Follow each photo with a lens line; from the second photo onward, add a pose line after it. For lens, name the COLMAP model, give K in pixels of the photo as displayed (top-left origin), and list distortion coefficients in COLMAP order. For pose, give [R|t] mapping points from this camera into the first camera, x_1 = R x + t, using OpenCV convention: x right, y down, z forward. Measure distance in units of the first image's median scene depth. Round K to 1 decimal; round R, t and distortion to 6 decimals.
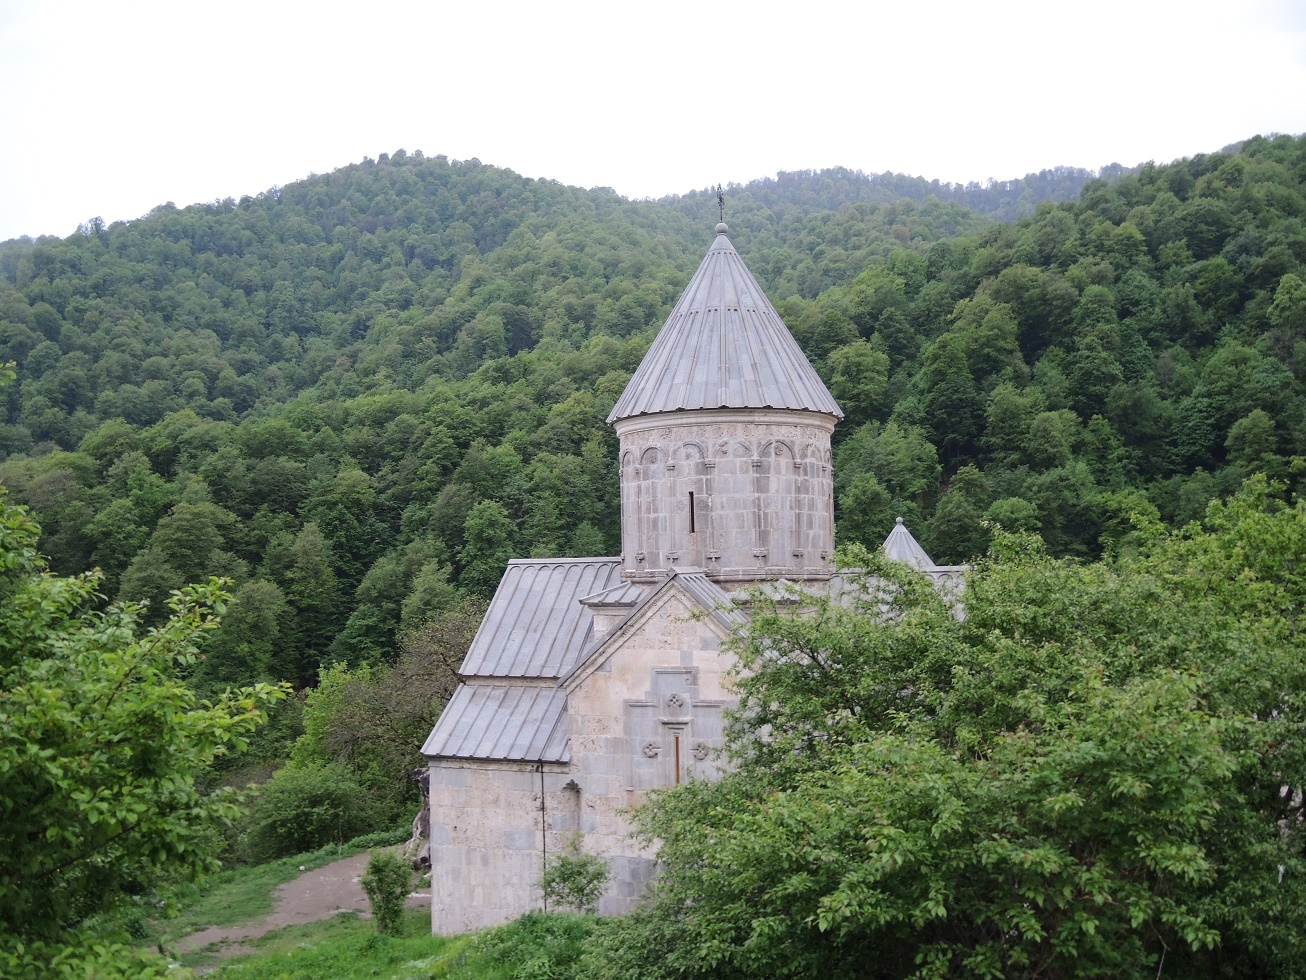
lens RADIAL K [[1080.2, 0, 653.0], [0, 1080.2, 490.0], [0, 0, 1]] dist [-0.047770, -0.048634]
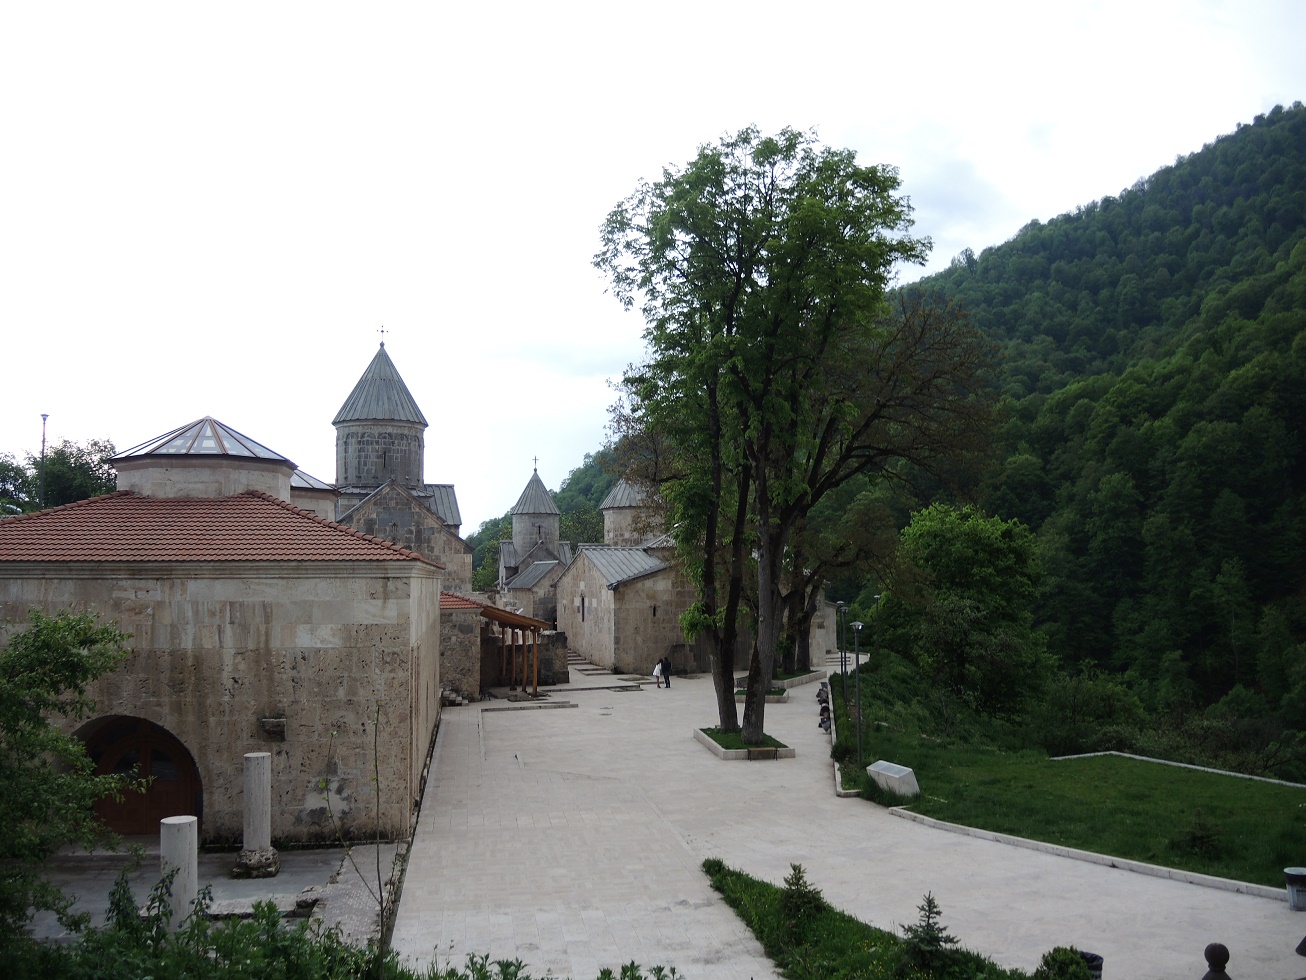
lens RADIAL K [[1080.2, 0, 653.0], [0, 1080.2, 490.0], [0, 0, 1]] dist [-0.047770, -0.048634]
pose [[0.645315, -0.053752, -0.762023, 0.137562], [0.054470, 0.998220, -0.024285, 0.010449], [0.761972, -0.025836, 0.647094, -0.005521]]
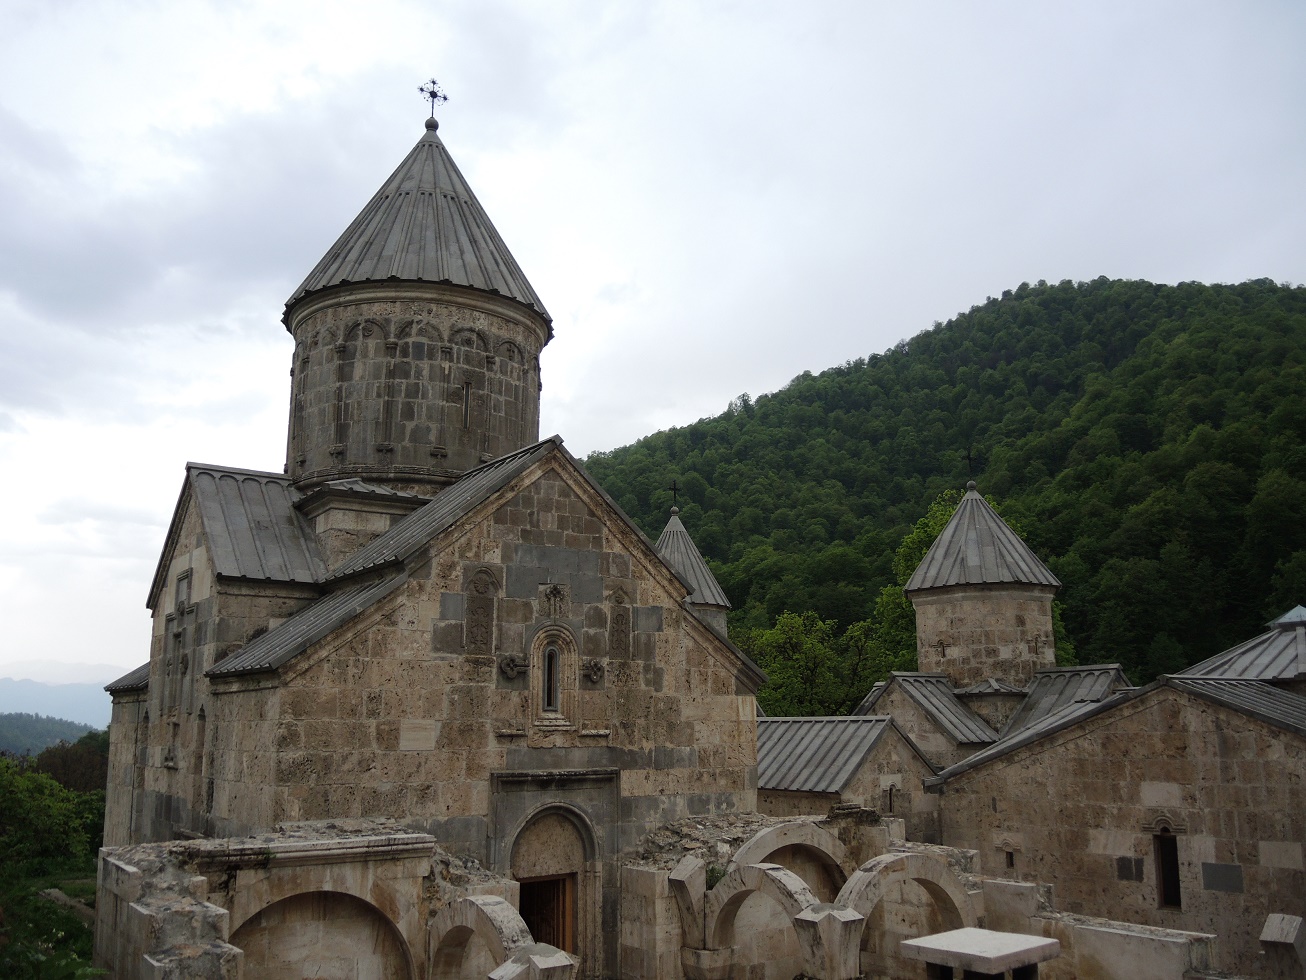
lens RADIAL K [[1080.2, 0, 653.0], [0, 1080.2, 490.0], [0, 0, 1]] dist [-0.047770, -0.048634]
pose [[0.816025, -0.112161, -0.567030, 0.042035], [0.033153, 0.988460, -0.147810, 0.012023], [0.577065, 0.101819, 0.810327, 0.025435]]
